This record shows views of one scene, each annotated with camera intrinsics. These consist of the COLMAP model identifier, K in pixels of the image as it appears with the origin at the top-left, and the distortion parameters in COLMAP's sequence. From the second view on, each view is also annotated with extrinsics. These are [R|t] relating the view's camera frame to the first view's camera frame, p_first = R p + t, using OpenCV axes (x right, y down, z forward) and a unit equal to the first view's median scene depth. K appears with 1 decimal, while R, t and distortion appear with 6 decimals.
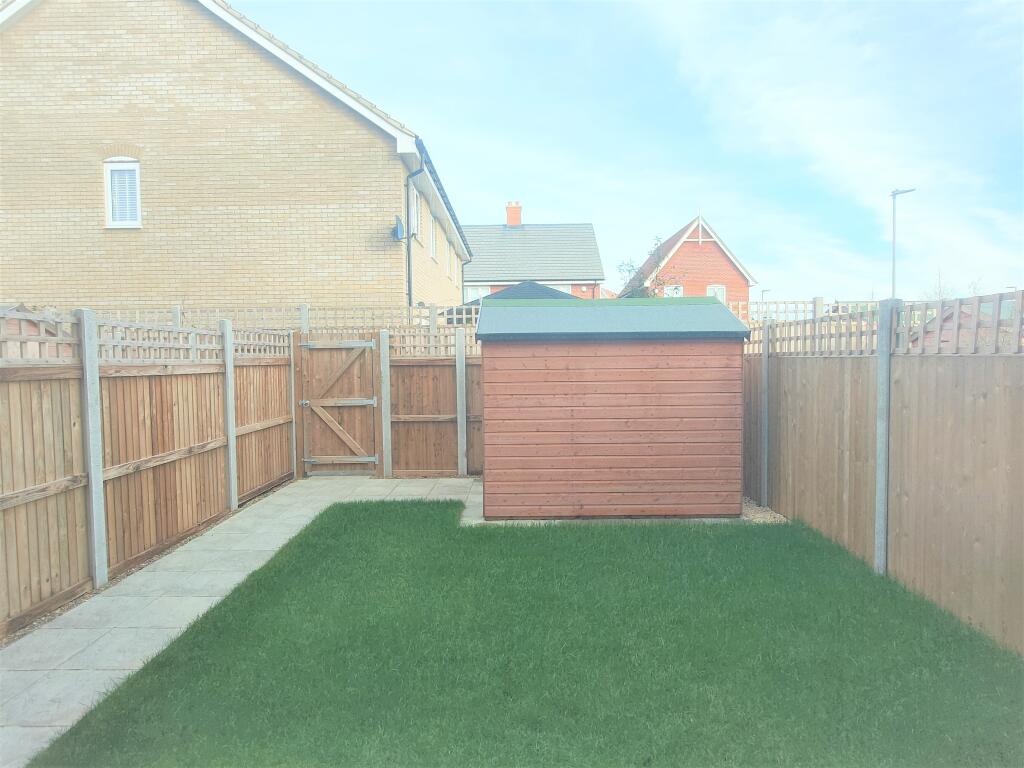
lens RADIAL K [[590.6, 0, 515.3], [0, 590.6, 384.1], [0, 0, 1]] dist [-0.029088, -0.001630]
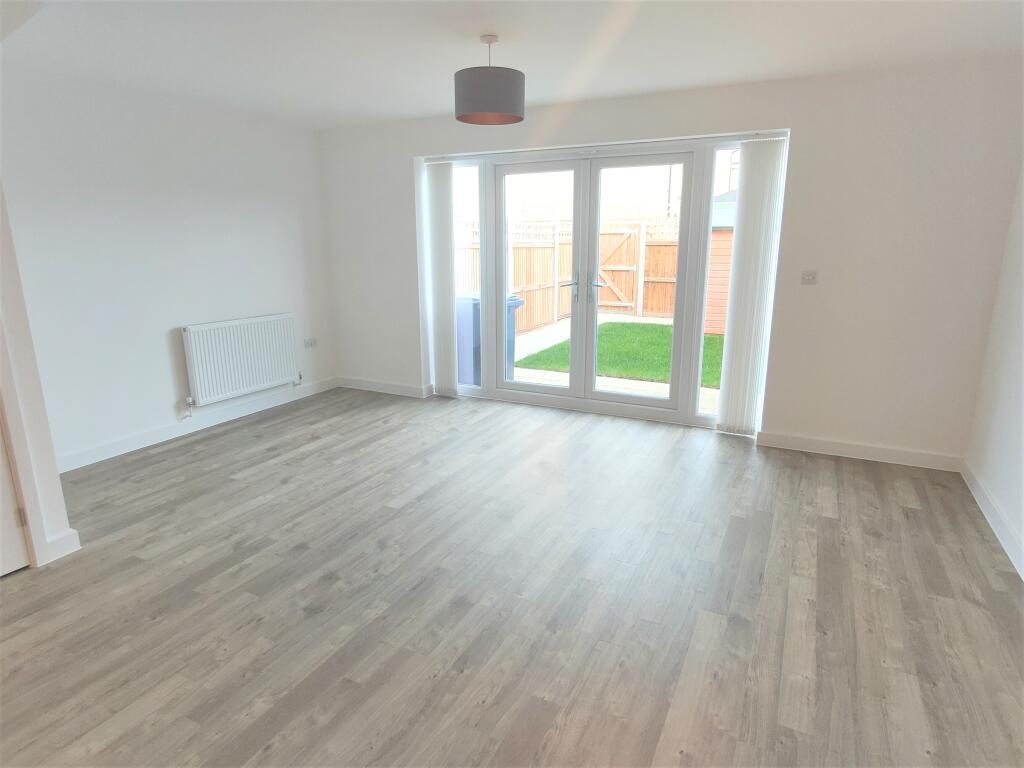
lens RADIAL K [[590.6, 0, 513.5], [0, 590.6, 385.0], [0, 0, 1]] dist [-0.029088, -0.001630]
pose [[0.898021, 0.113888, -0.424956, 0.184128], [-0.029839, 0.979456, 0.199437, 0.031616], [0.438939, -0.166418, 0.882971, -0.617693]]
